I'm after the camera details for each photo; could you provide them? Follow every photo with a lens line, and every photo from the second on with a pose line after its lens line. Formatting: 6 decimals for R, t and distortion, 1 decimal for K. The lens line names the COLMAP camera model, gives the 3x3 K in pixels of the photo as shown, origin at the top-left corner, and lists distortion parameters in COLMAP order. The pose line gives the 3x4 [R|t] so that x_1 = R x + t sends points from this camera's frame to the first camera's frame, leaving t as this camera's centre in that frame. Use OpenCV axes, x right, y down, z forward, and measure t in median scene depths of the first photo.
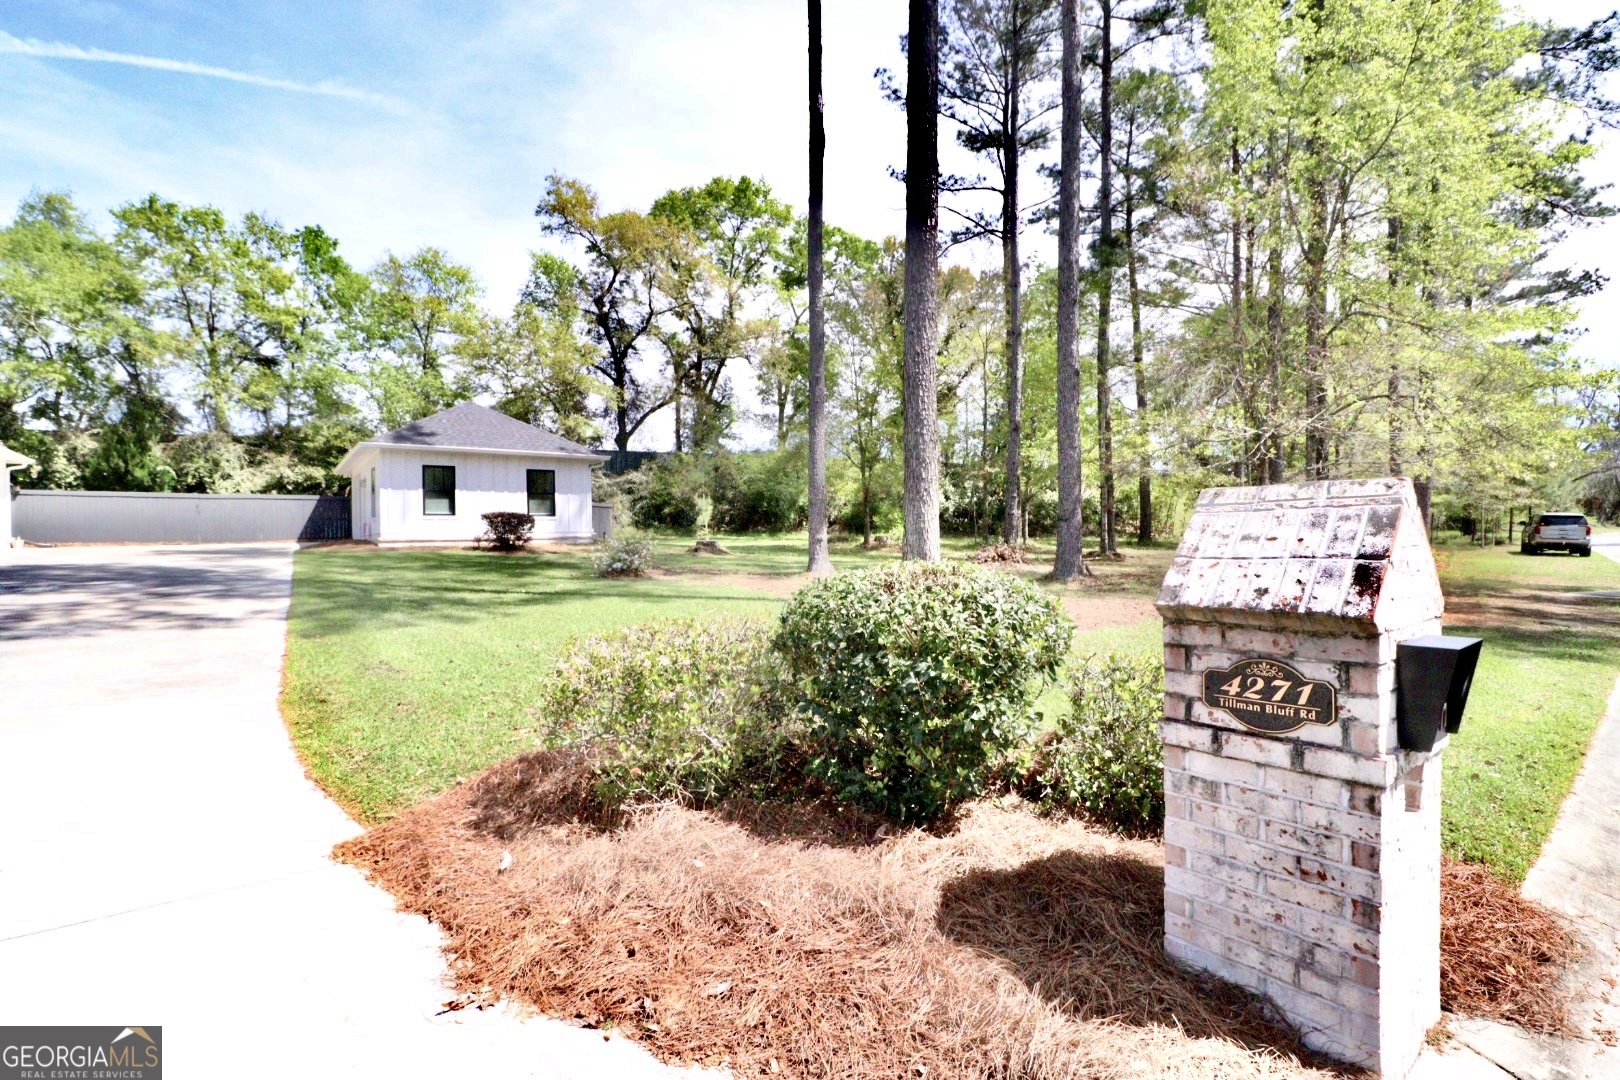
lens RADIAL K [[752.5, 0, 804.4], [0, 752.5, 537.6], [0, 0, 1]] dist [-0.003424, -0.011141]
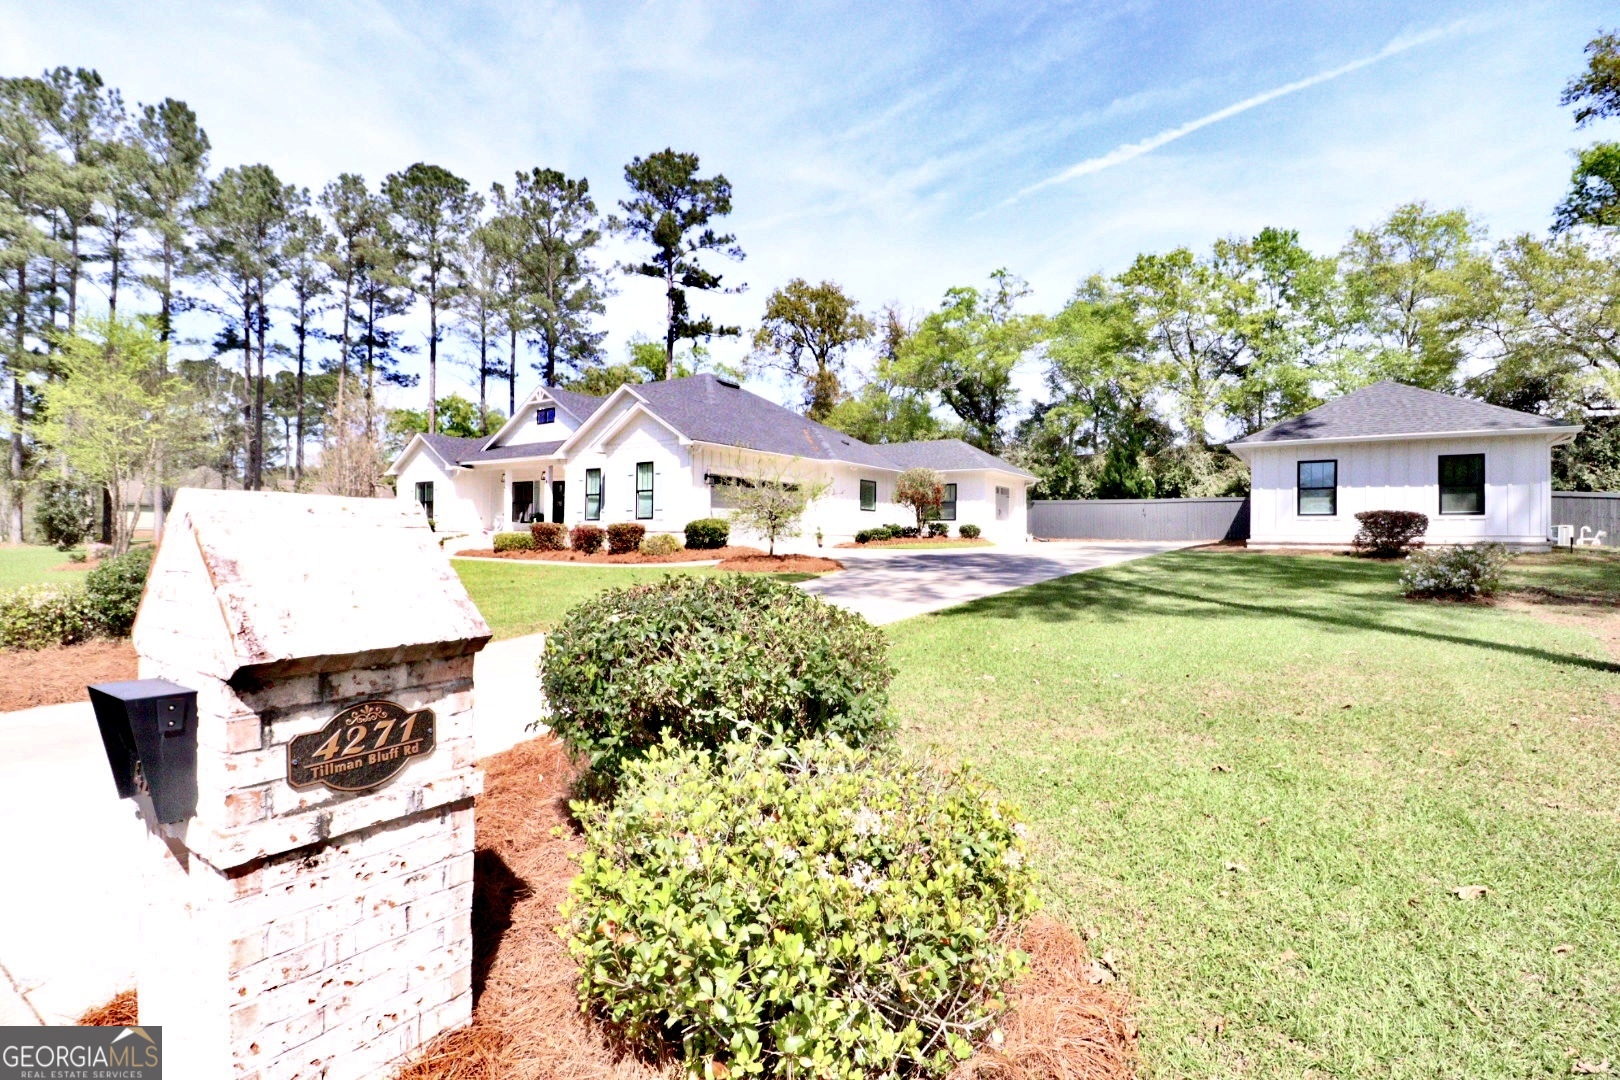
lens RADIAL K [[751.8, 0, 803.5], [0, 751.8, 536.9], [0, 0, 1]] dist [-0.001982, -0.012262]
pose [[0.319683, 0.014641, -0.947412, 0.106938], [-0.014851, 0.999835, 0.010440, -0.002575], [0.947408, 0.010733, 0.319847, 0.082019]]
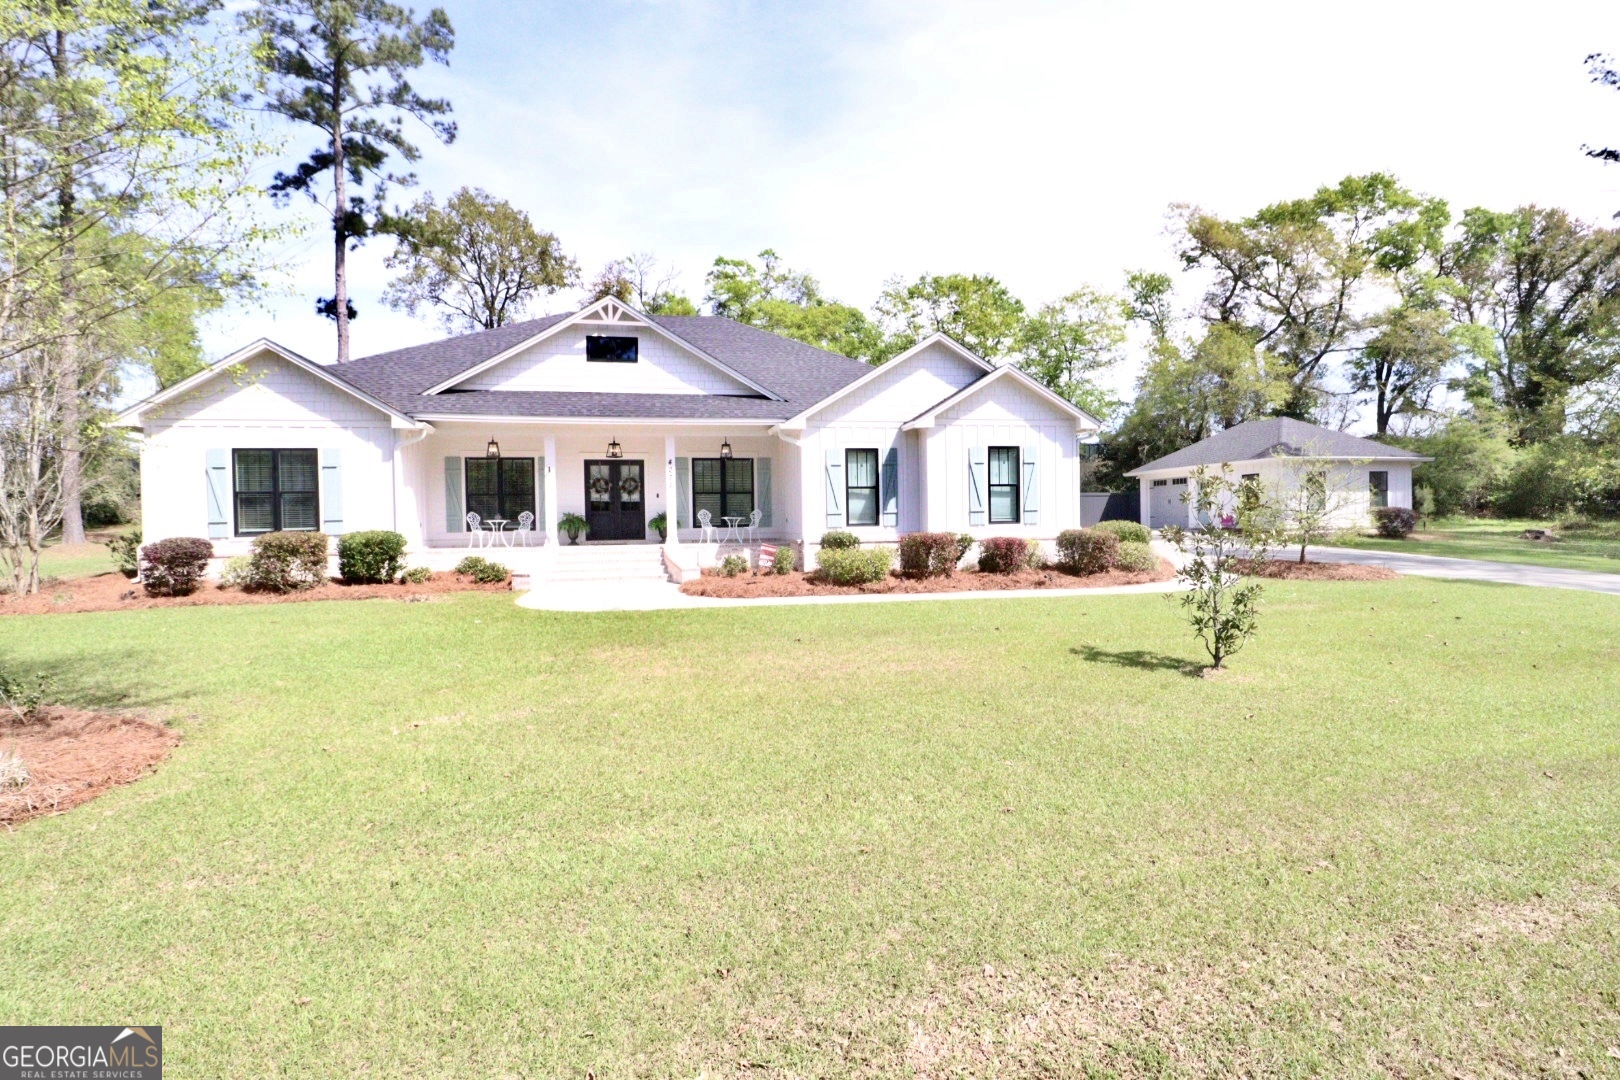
lens RADIAL K [[752.5, 0, 804.4], [0, 752.5, 537.6], [0, 0, 1]] dist [-0.003424, -0.011141]
pose [[0.914682, 0.009039, -0.404073, -0.490410], [0.003742, 0.999518, 0.030830, -0.016094], [0.404157, -0.029711, 0.914207, -0.344386]]
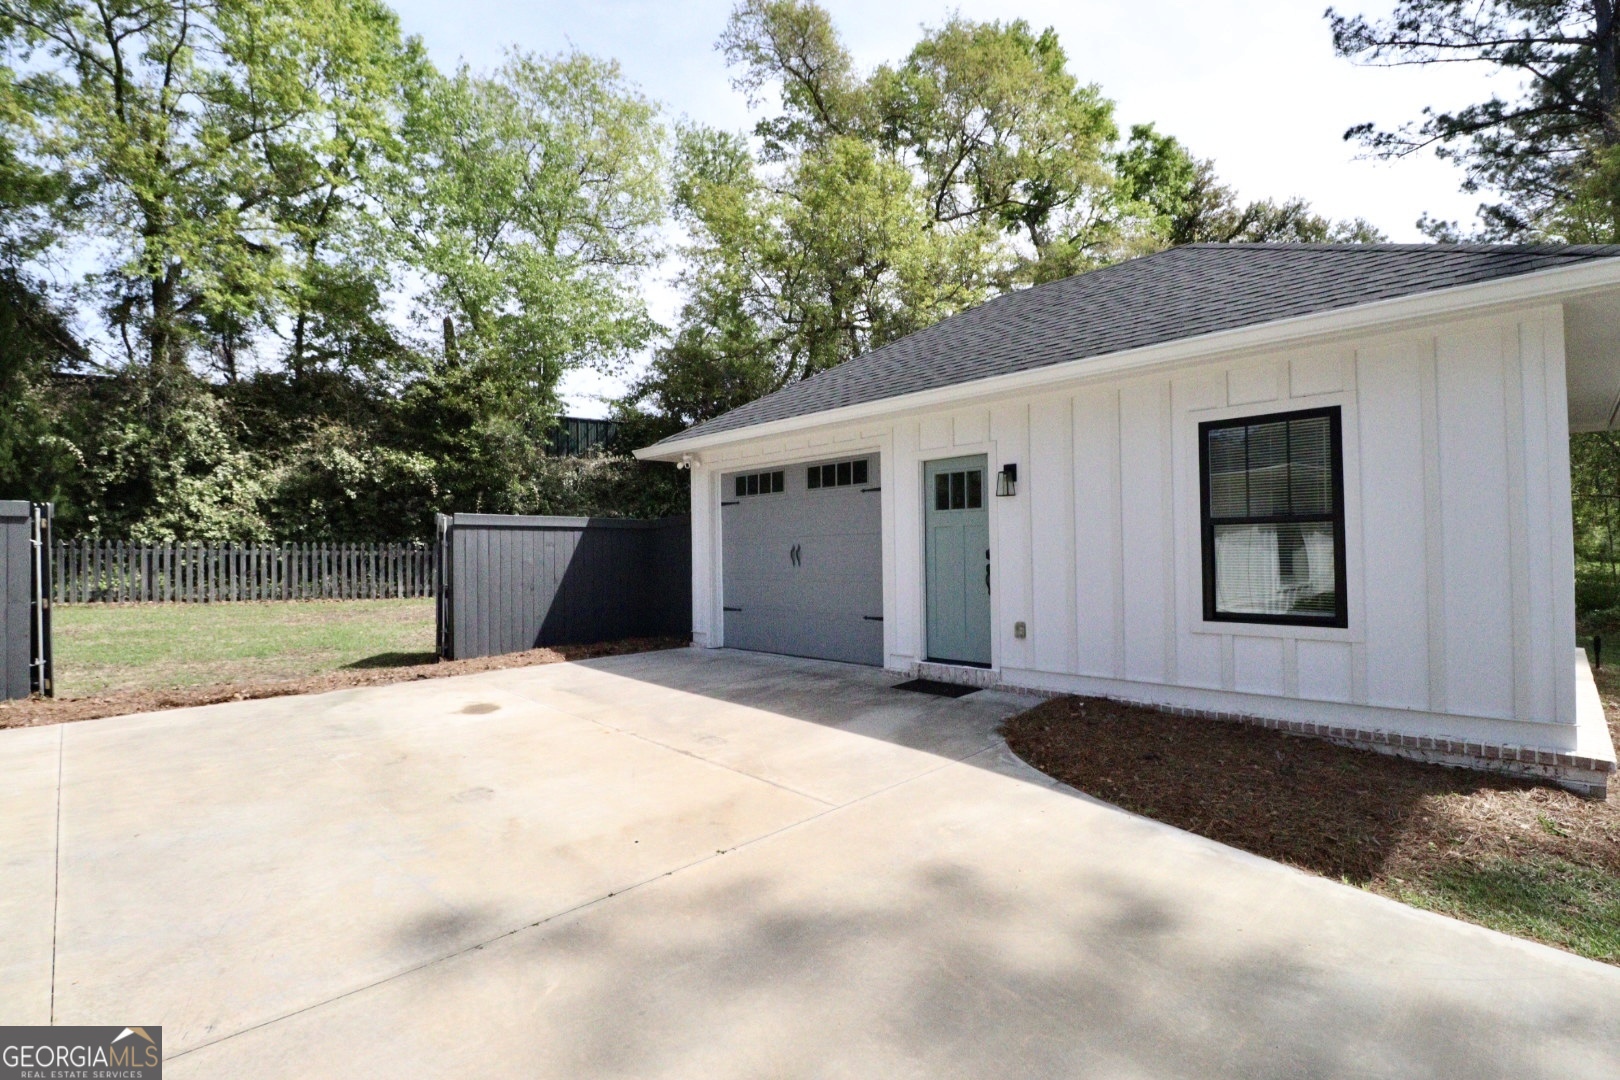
lens RADIAL K [[751.8, 0, 803.5], [0, 751.8, 536.9], [0, 0, 1]] dist [-0.001982, -0.012262]
pose [[0.987979, 0.007895, 0.154388, -0.488200], [-0.004287, 0.999710, -0.023686, -0.031321], [-0.154530, 0.022739, 0.987726, 0.510080]]
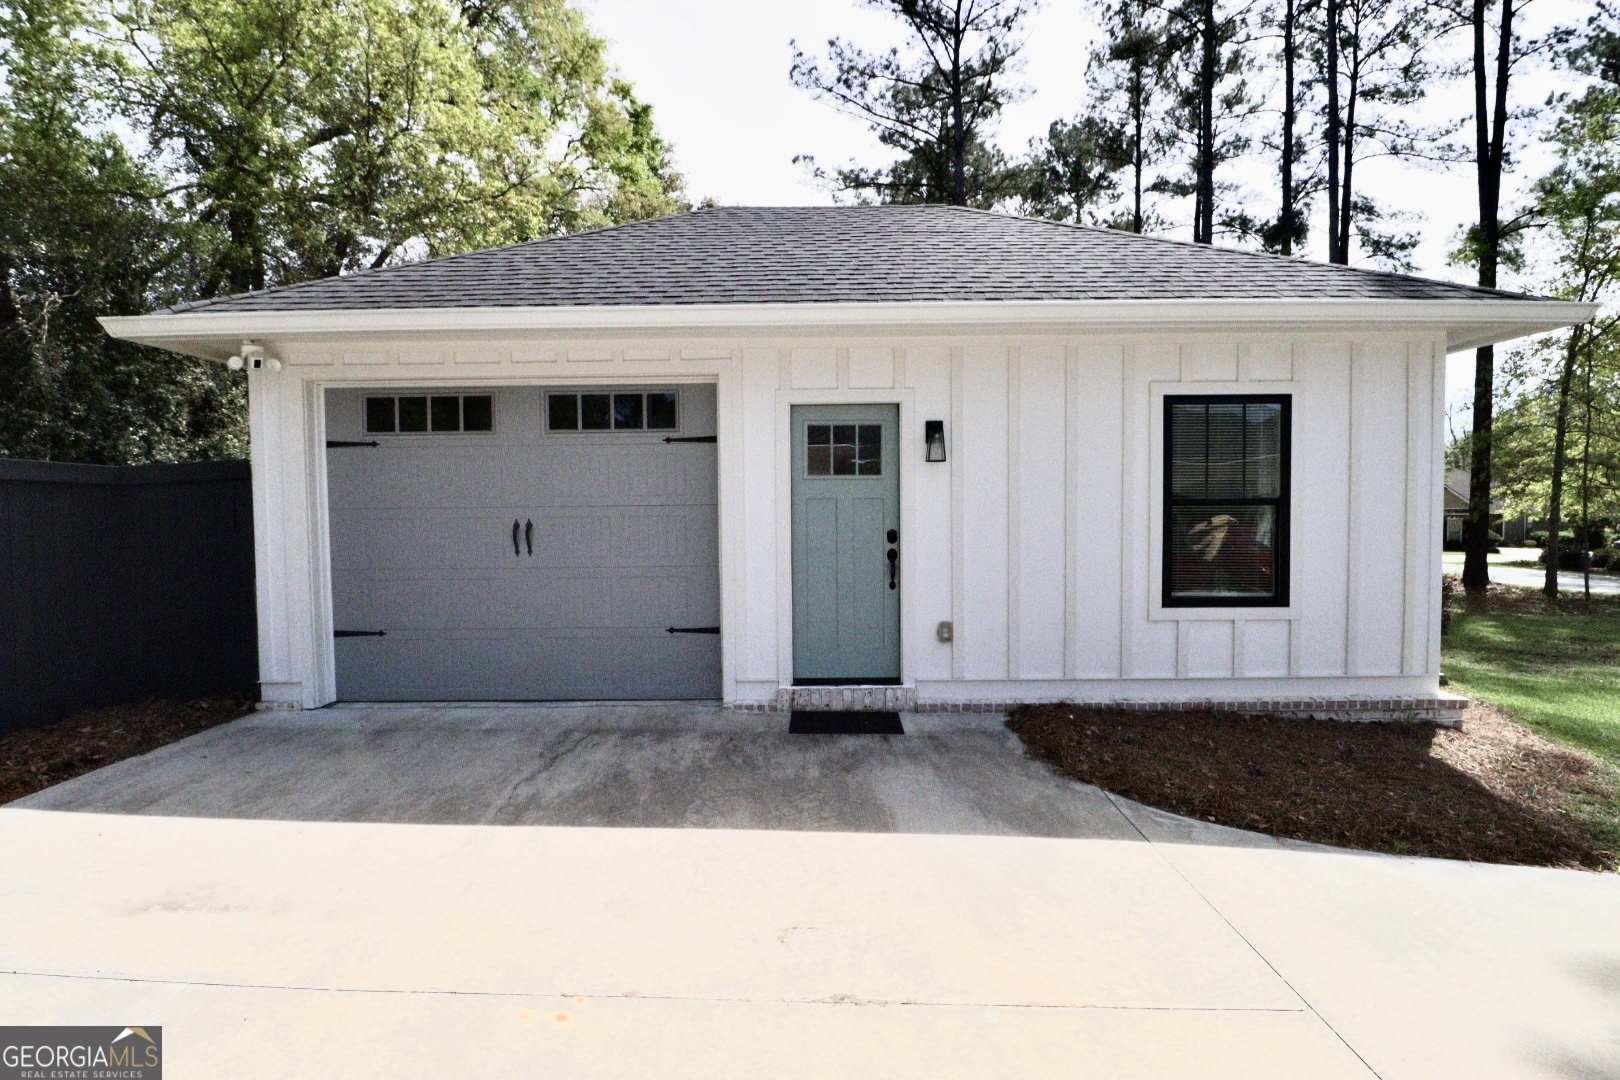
lens RADIAL K [[752.5, 0, 804.4], [0, 752.5, 537.6], [0, 0, 1]] dist [-0.003424, -0.011141]
pose [[0.590090, -0.016331, 0.807172, -0.543165], [-0.002936, 0.999745, 0.022373, -0.034757], [-0.807332, -0.015572, 0.589892, 0.625272]]
